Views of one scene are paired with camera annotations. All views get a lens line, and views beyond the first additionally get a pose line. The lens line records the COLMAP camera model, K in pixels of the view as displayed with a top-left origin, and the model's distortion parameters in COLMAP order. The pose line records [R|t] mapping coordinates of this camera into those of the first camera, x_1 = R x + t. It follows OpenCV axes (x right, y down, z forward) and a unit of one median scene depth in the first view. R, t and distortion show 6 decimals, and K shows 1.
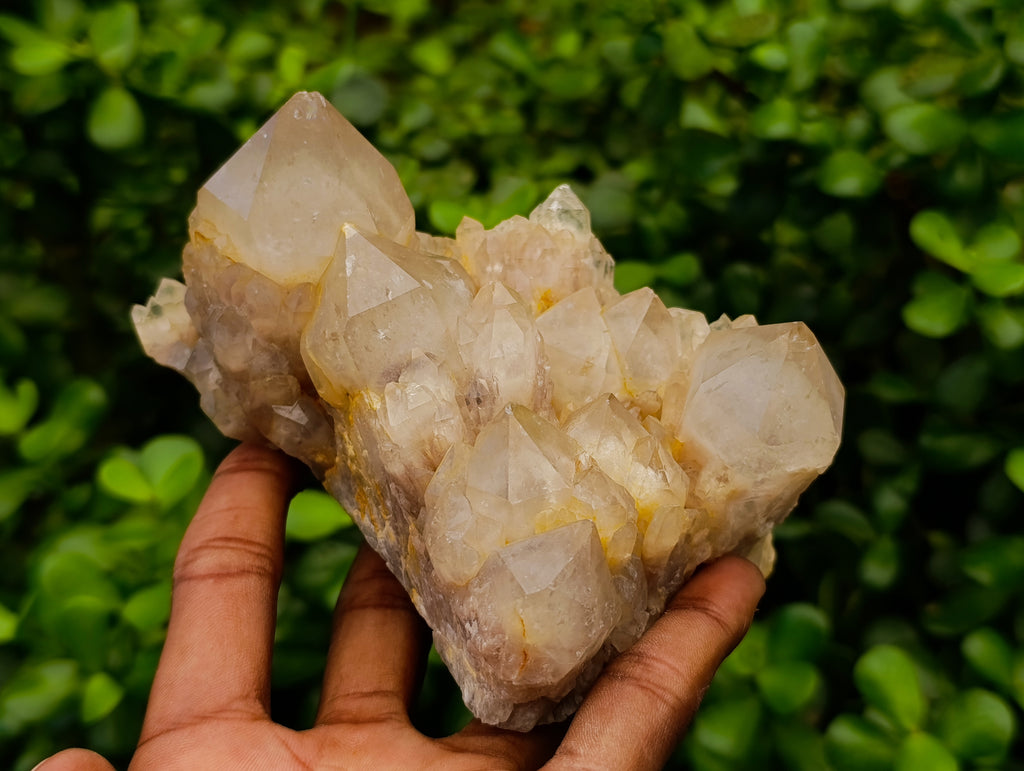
lens RADIAL K [[1374.1, 0, 512.0], [0, 1374.1, 385.5], [0, 0, 1]] dist [0.128183, -0.029389]
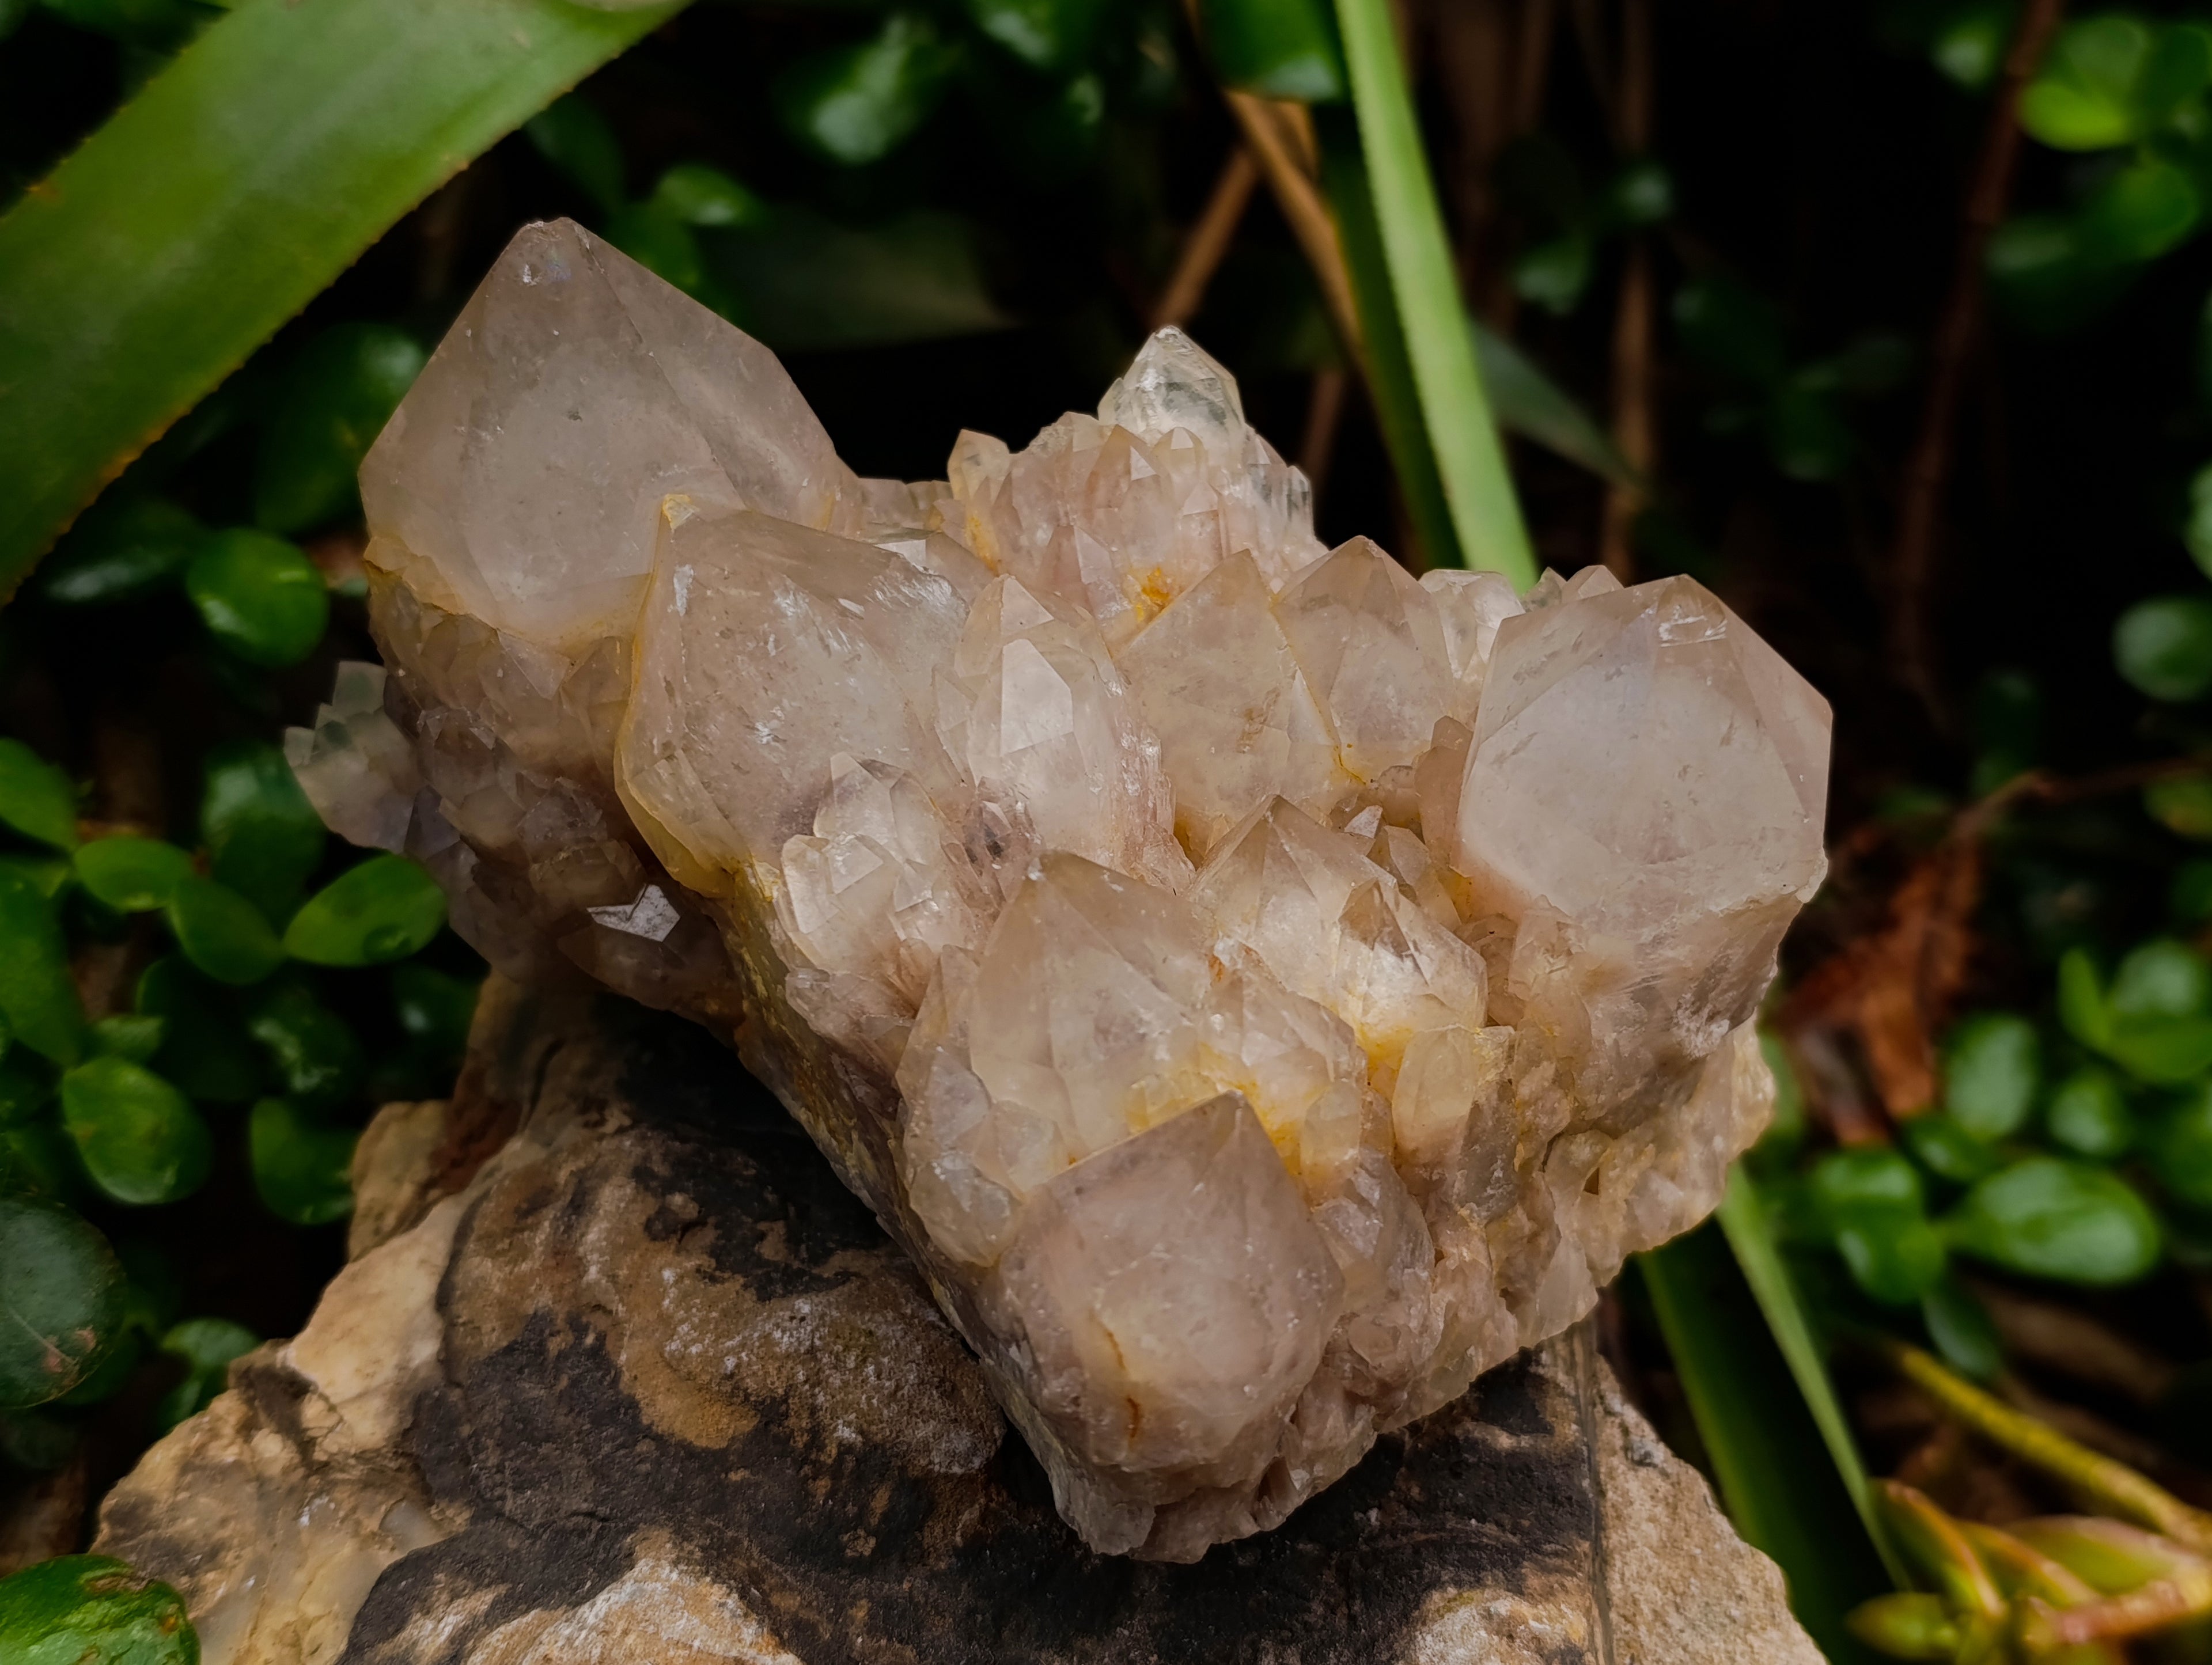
lens RADIAL K [[2967.9, 0, 1106.0], [0, 2967.9, 832.5], [0, 0, 1]] dist [0.128183, -0.029389]
pose [[0.984791, -0.134043, -0.110535, 0.115257], [0.138376, 0.989848, 0.032466, -0.020067], [0.105061, -0.047267, 0.993342, 0.035876]]
